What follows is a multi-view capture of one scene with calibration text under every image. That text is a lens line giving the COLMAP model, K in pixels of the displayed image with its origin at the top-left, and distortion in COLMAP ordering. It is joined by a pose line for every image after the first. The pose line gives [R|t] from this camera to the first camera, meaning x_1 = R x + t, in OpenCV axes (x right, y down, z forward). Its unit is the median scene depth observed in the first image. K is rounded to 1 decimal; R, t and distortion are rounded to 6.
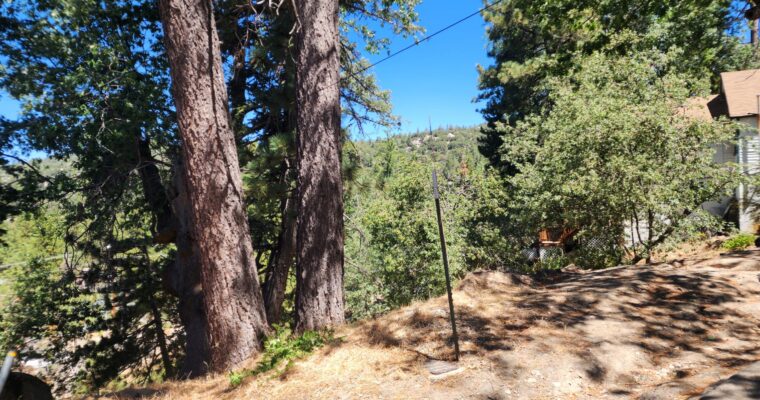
lens RADIAL K [[516.5, 0, 380.3], [0, 516.5, 204.9], [0, 0, 1]] dist [0.082867, -0.063826]
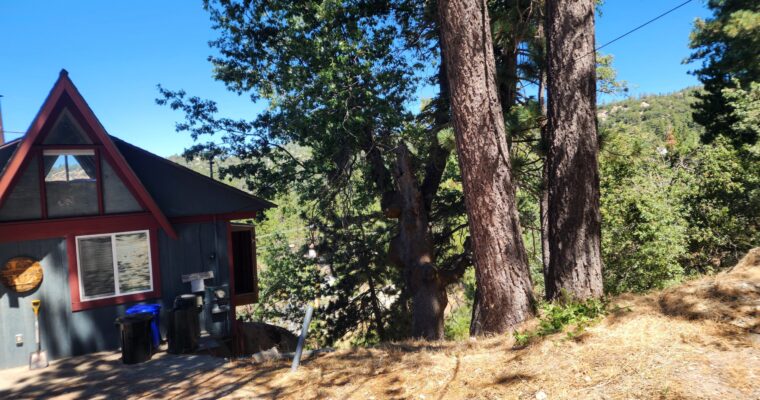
lens RADIAL K [[516.5, 0, 381.8], [0, 516.5, 200.0], [0, 0, 1]] dist [0.082867, -0.063826]
pose [[0.946983, -0.009274, -0.321149, -0.148065], [0.017383, 0.999598, 0.022392, 0.018925], [0.320812, -0.026787, 0.946764, -0.056048]]
